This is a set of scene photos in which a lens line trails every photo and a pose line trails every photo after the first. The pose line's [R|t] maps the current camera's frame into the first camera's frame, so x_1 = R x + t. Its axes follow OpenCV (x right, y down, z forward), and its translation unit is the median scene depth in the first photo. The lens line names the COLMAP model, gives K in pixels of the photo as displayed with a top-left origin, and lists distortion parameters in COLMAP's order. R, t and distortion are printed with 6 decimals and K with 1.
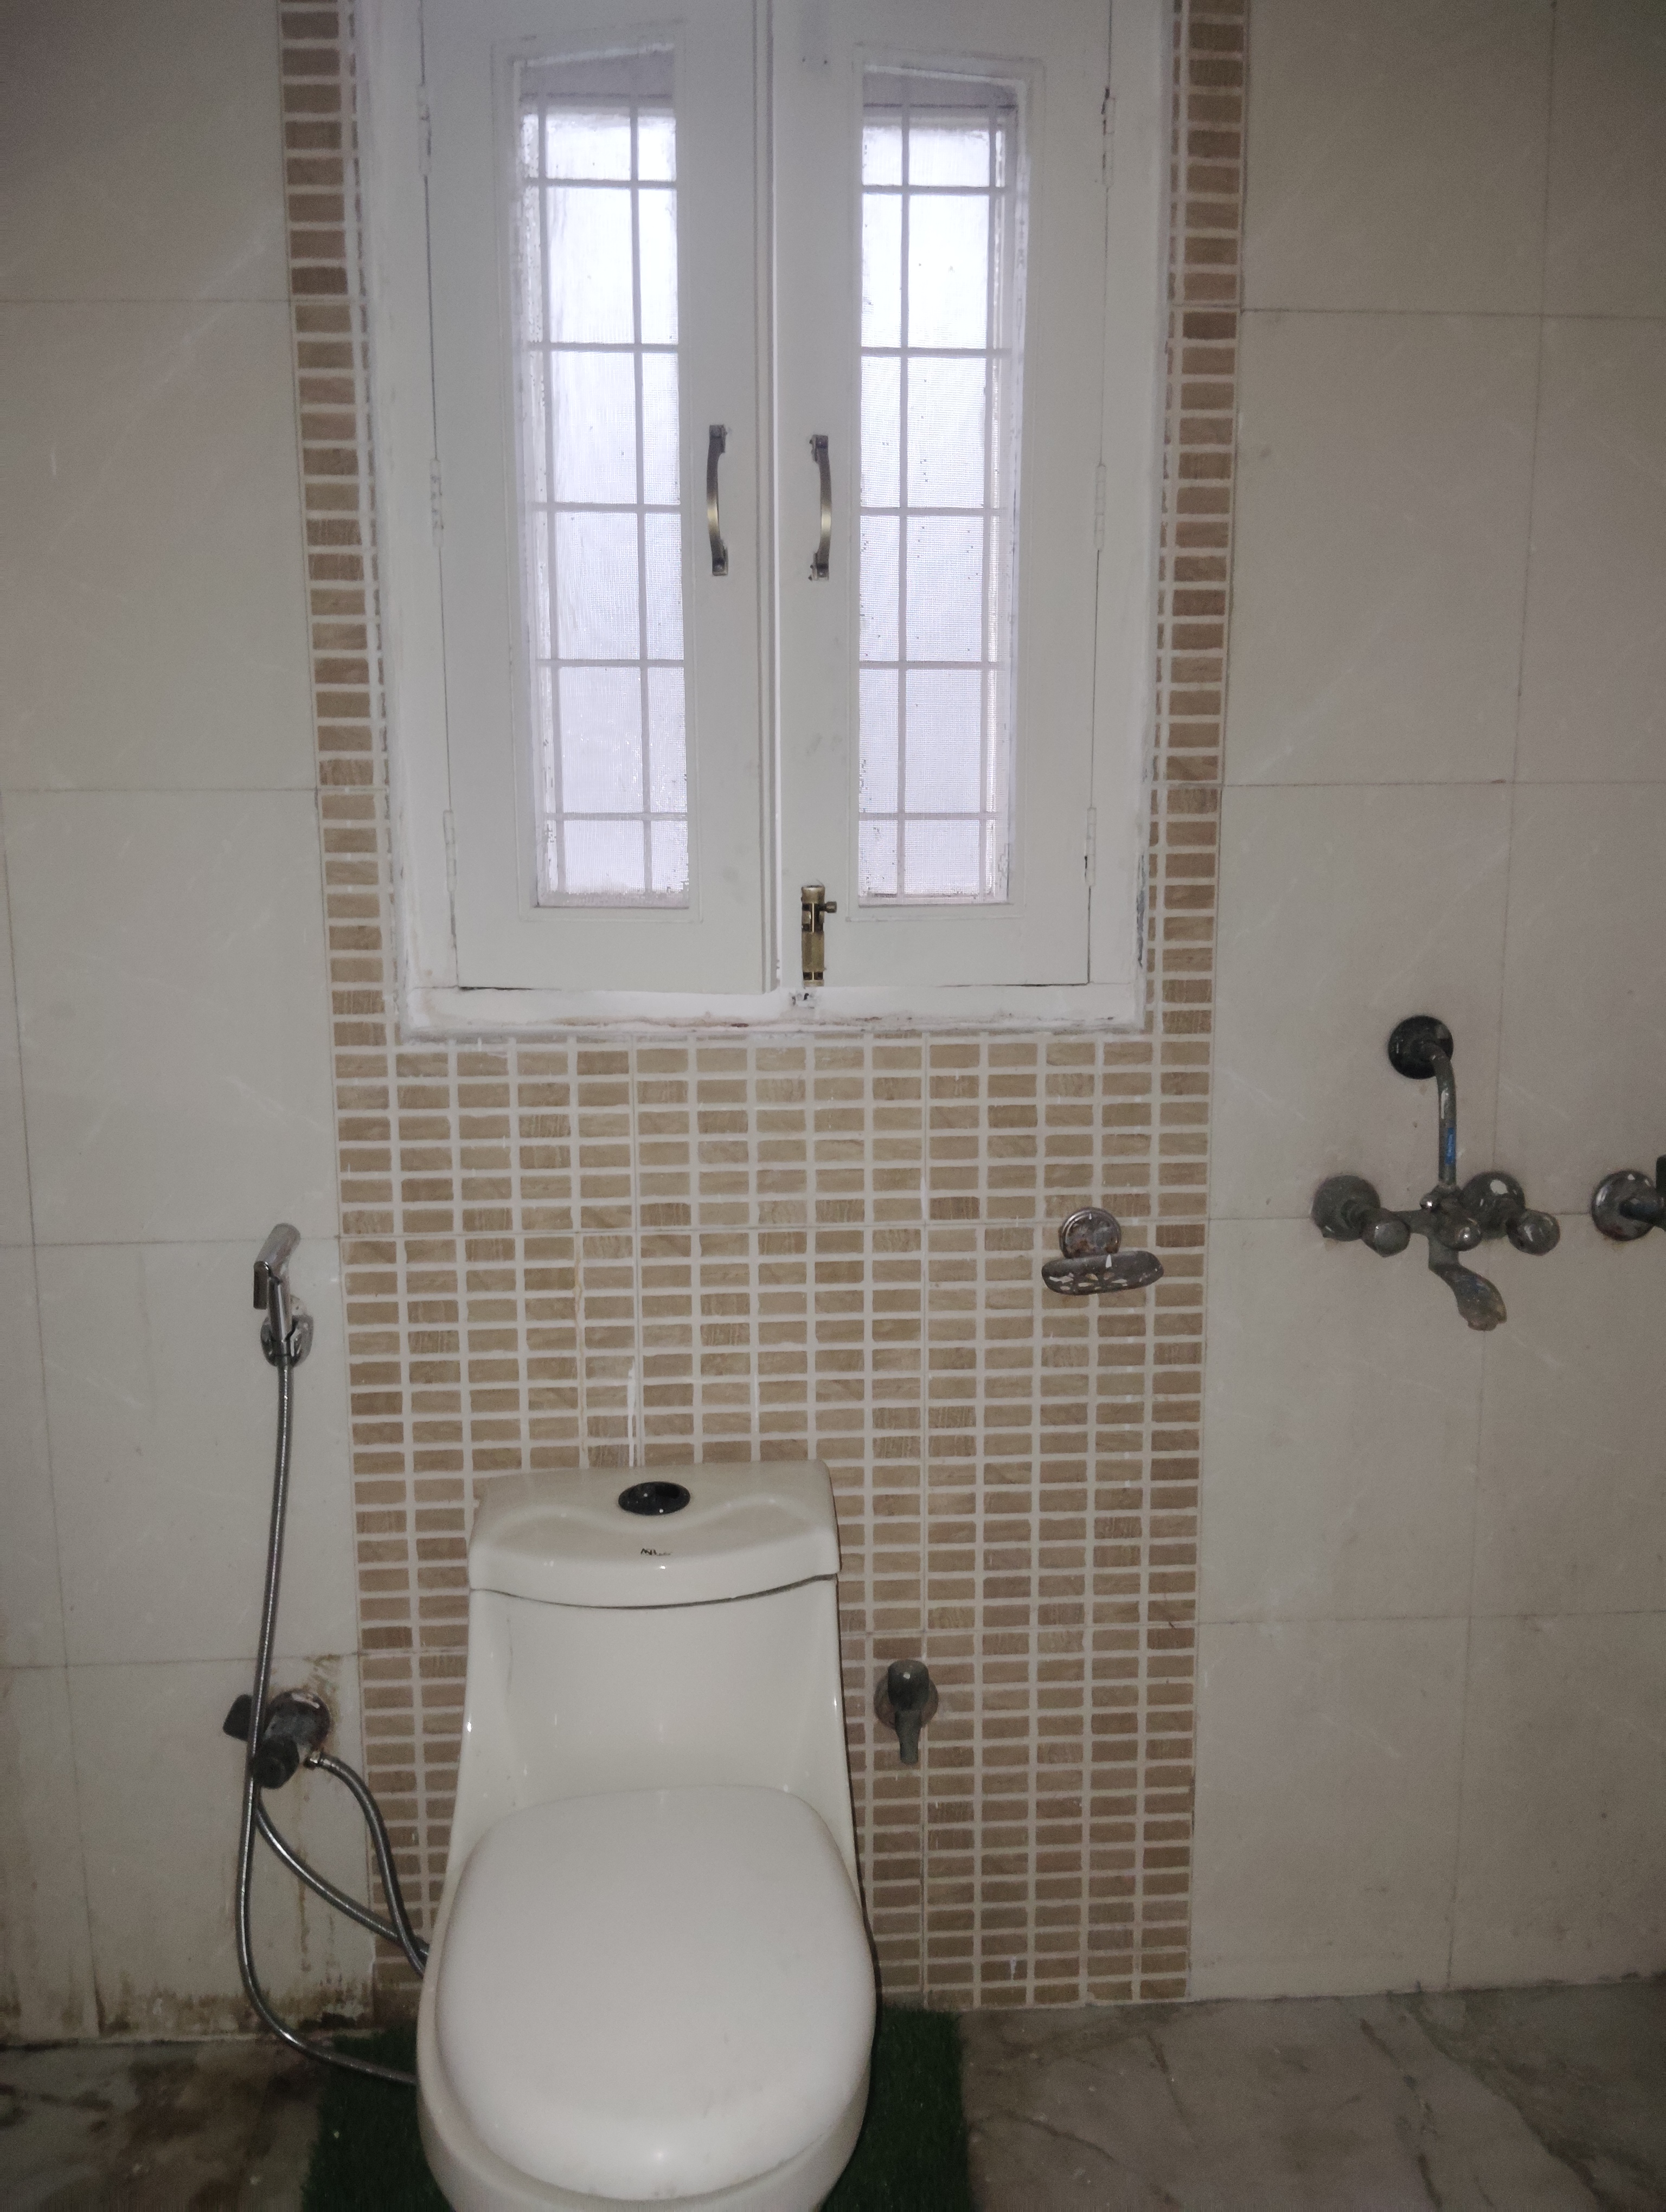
lens RADIAL K [[1825.0, 0, 833.3], [0, 1825.0, 1091.9], [0, 0, 1]] dist [0.084996, -0.172707]
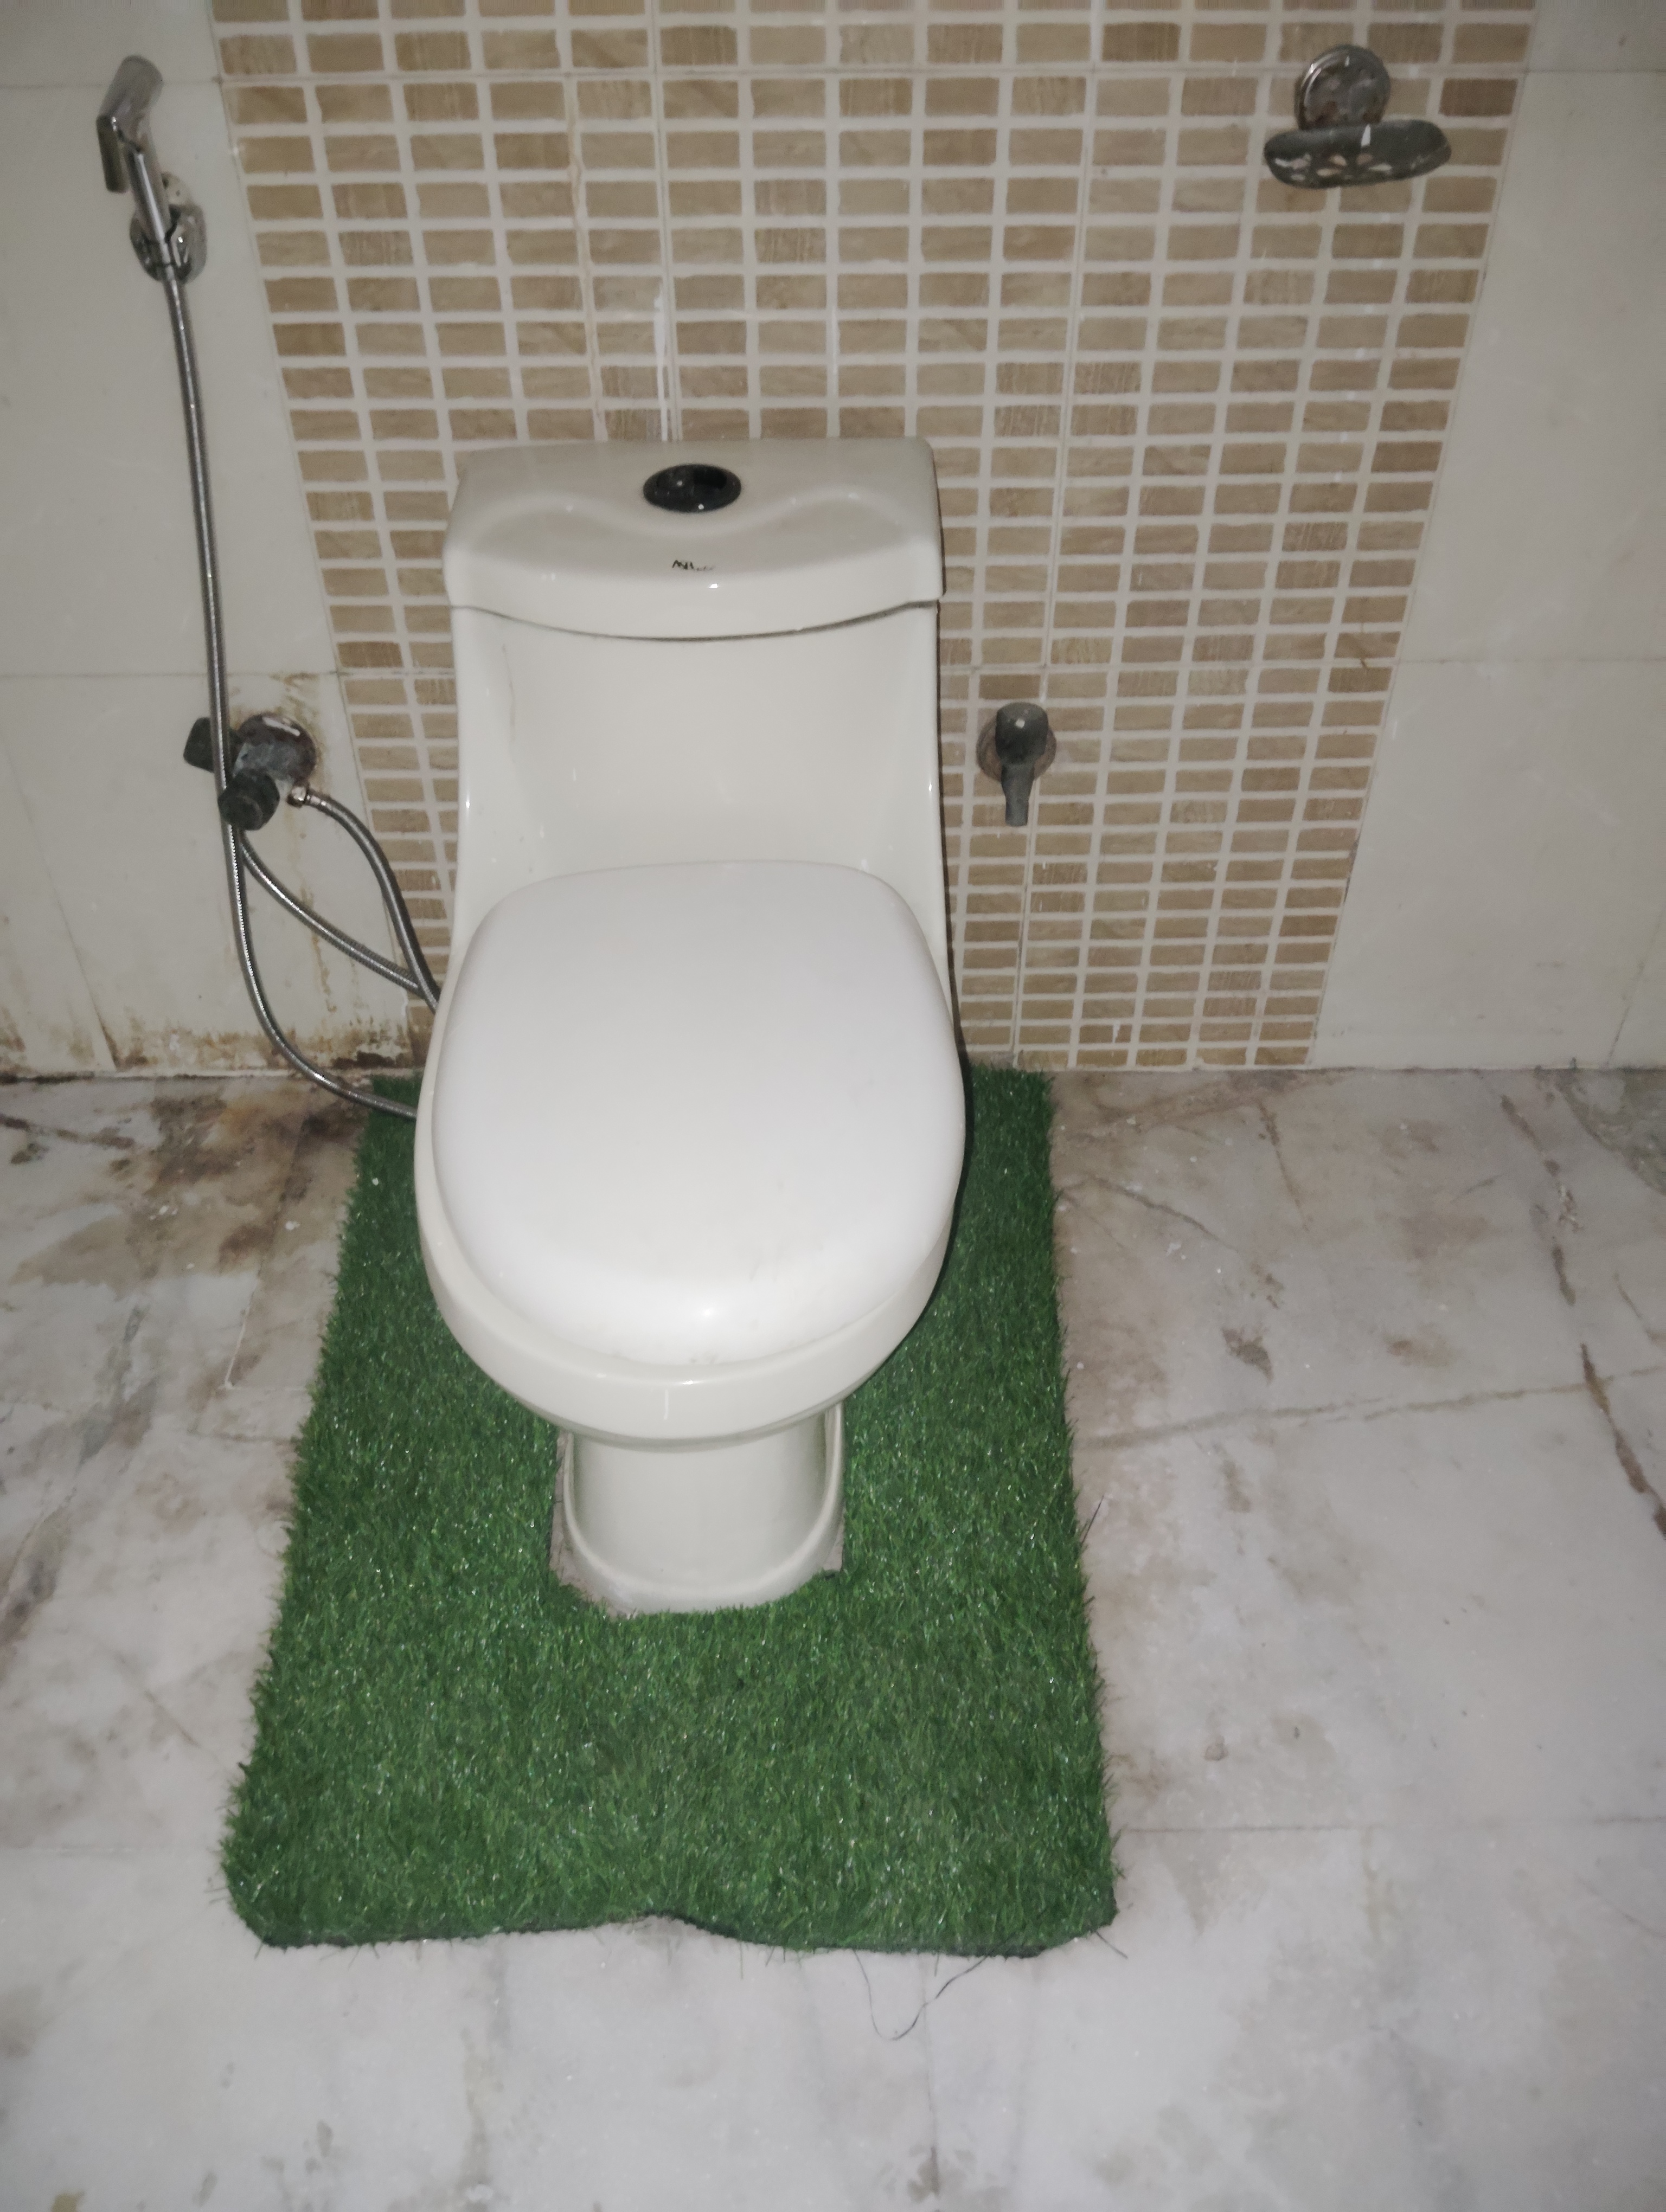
lens RADIAL K [[1825.0, 0, 828.7], [0, 1825.0, 1102.3], [0, 0, 1]] dist [0.084996, -0.172707]
pose [[0.998397, 0.037045, -0.042802, -0.002690], [-0.009052, 0.850872, 0.525295, 0.041859], [0.055879, -0.524065, 0.849843, 0.236327]]
